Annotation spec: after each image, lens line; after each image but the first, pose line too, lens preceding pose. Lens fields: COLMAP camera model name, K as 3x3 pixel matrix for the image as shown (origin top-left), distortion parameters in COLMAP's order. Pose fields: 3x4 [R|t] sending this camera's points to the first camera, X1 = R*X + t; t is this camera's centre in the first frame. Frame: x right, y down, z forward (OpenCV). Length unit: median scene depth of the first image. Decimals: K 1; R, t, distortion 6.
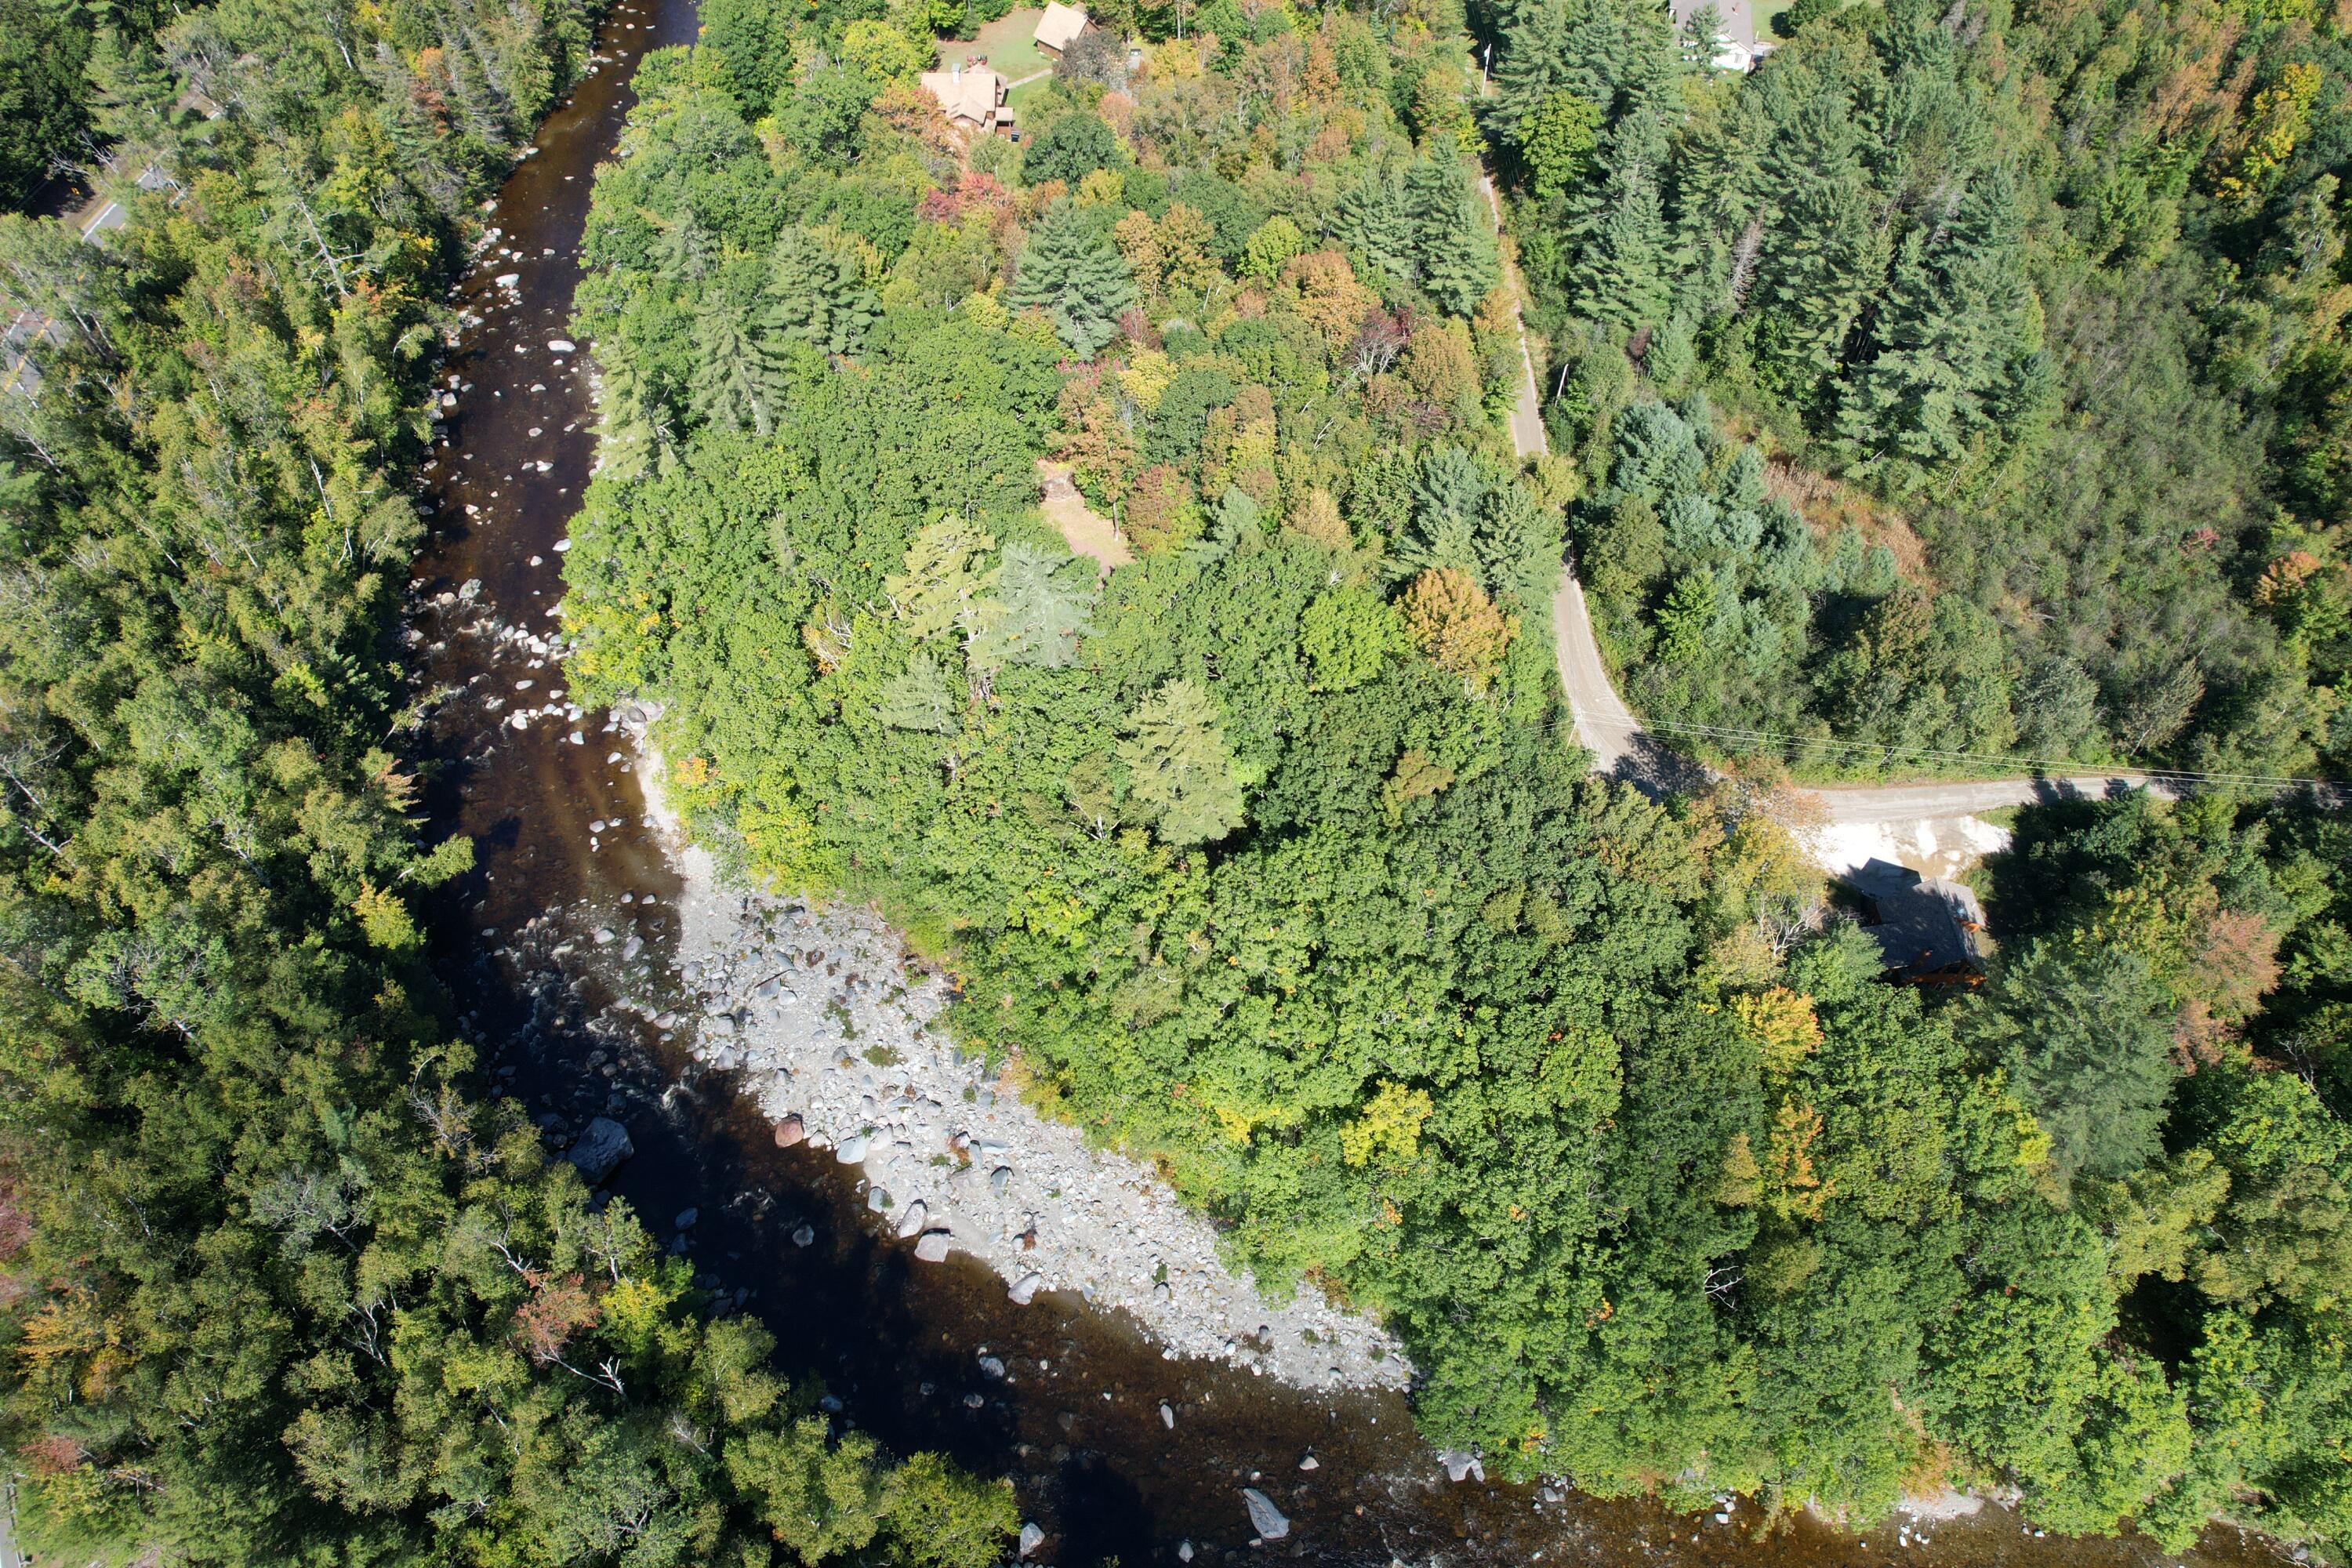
lens RADIAL K [[1505.3, 0, 1176.0], [0, 1505.3, 784.0], [0, 0, 1]] dist [-0.077205, 0.067650]
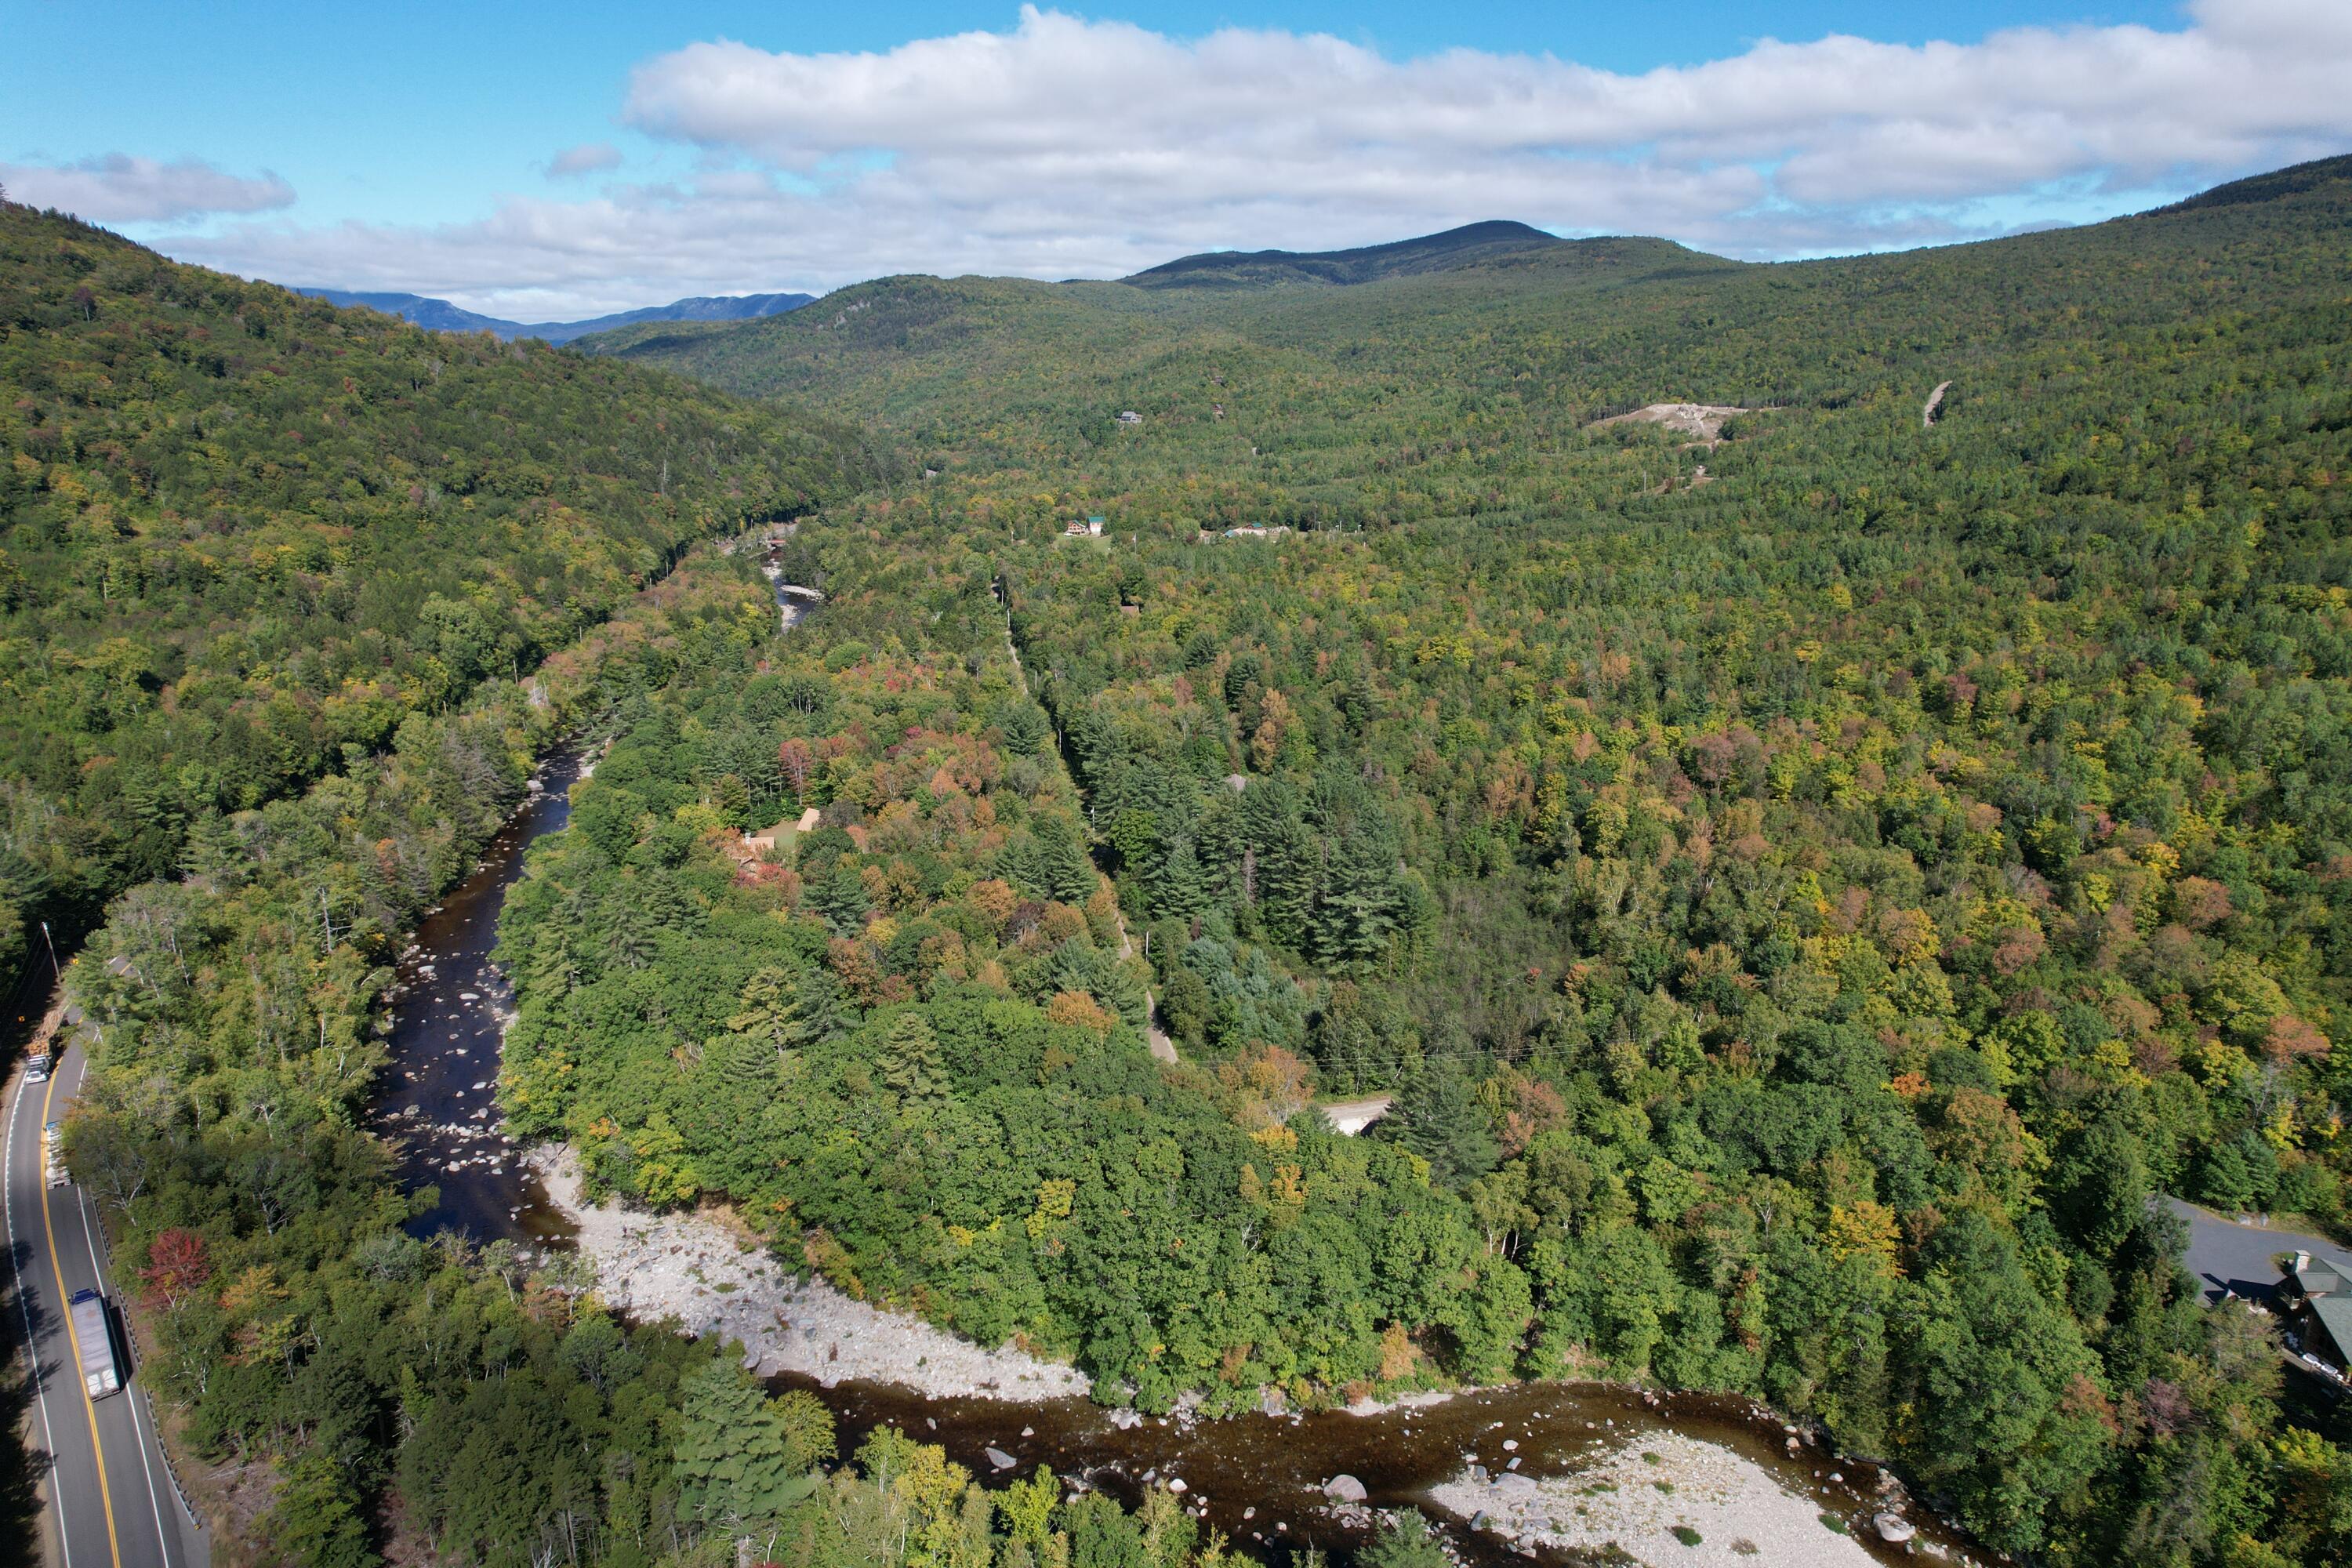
lens RADIAL K [[1505.3, 0, 1176.0], [0, 1505.3, 784.0], [0, 0, 1]] dist [-0.077205, 0.067650]
pose [[0.979806, -0.055372, 0.192133, -0.012148], [0.156449, 0.810681, -0.564198, 0.571746], [-0.124517, 0.582863, 0.802973, -0.448847]]
